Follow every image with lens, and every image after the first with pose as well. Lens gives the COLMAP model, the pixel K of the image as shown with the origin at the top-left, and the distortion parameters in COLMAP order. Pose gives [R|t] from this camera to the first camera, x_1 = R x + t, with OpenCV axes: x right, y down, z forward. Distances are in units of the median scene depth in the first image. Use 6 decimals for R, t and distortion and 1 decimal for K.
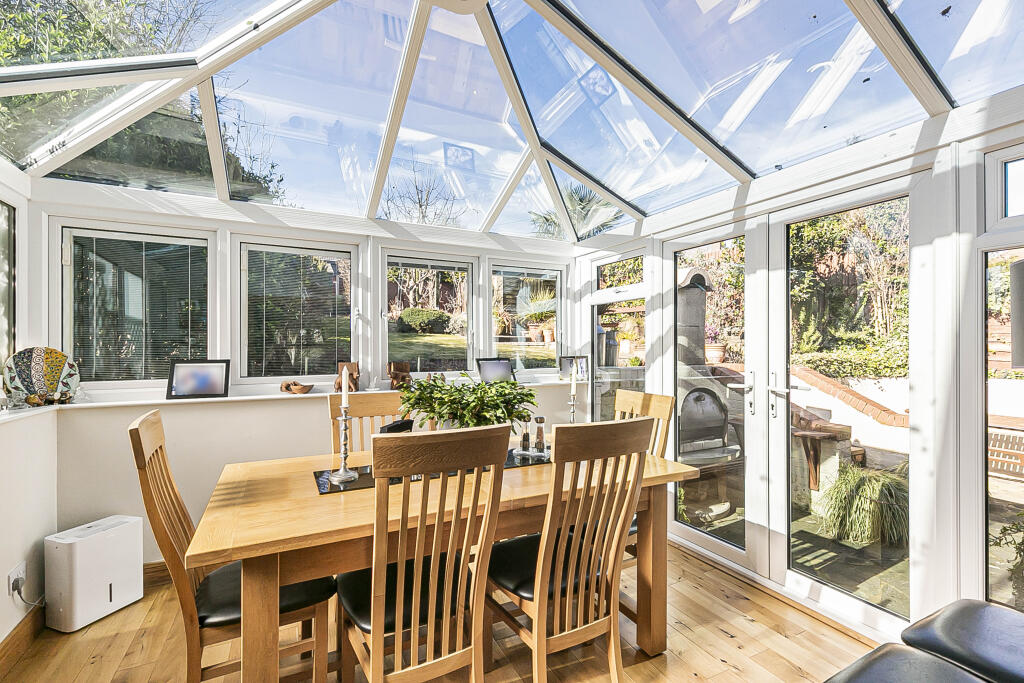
lens RADIAL K [[463.1, 0, 513.1], [0, 463.1, 344.5], [0, 0, 1]] dist [-0.000583, -0.000057]
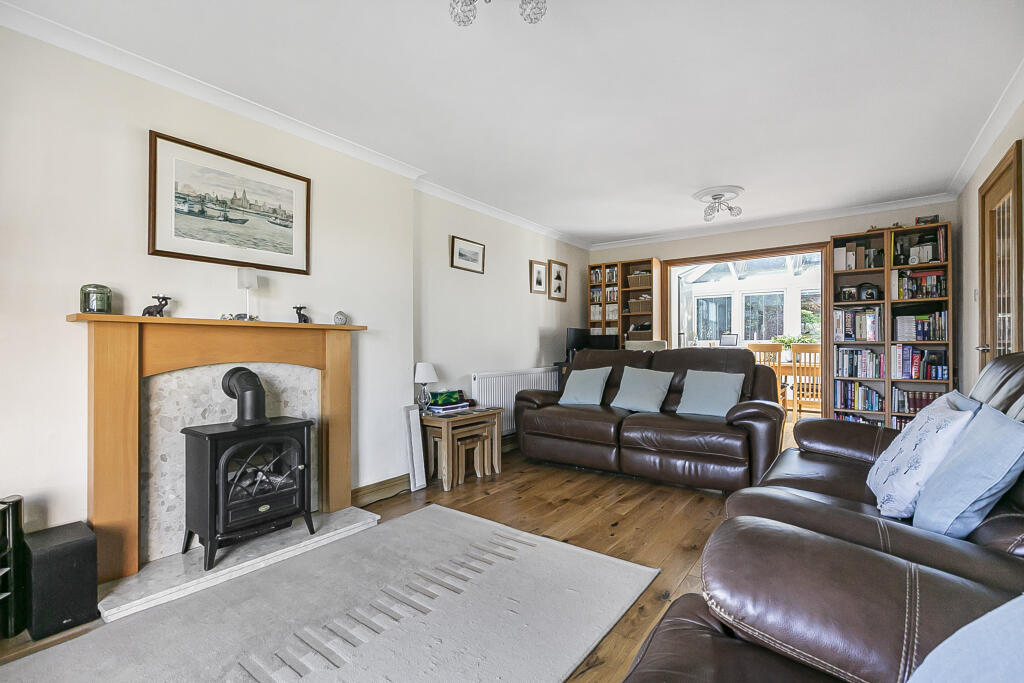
lens RADIAL K [[463.1, 0, 510.9], [0, 463.1, 339.8], [0, 0, 1]] dist [-0.000583, -0.000057]
pose [[0.445188, 0.000435, -0.895437, 1.271615], [0.003213, 0.999993, 0.002083, 0.052601], [0.895432, -0.003805, 0.445183, -1.481685]]
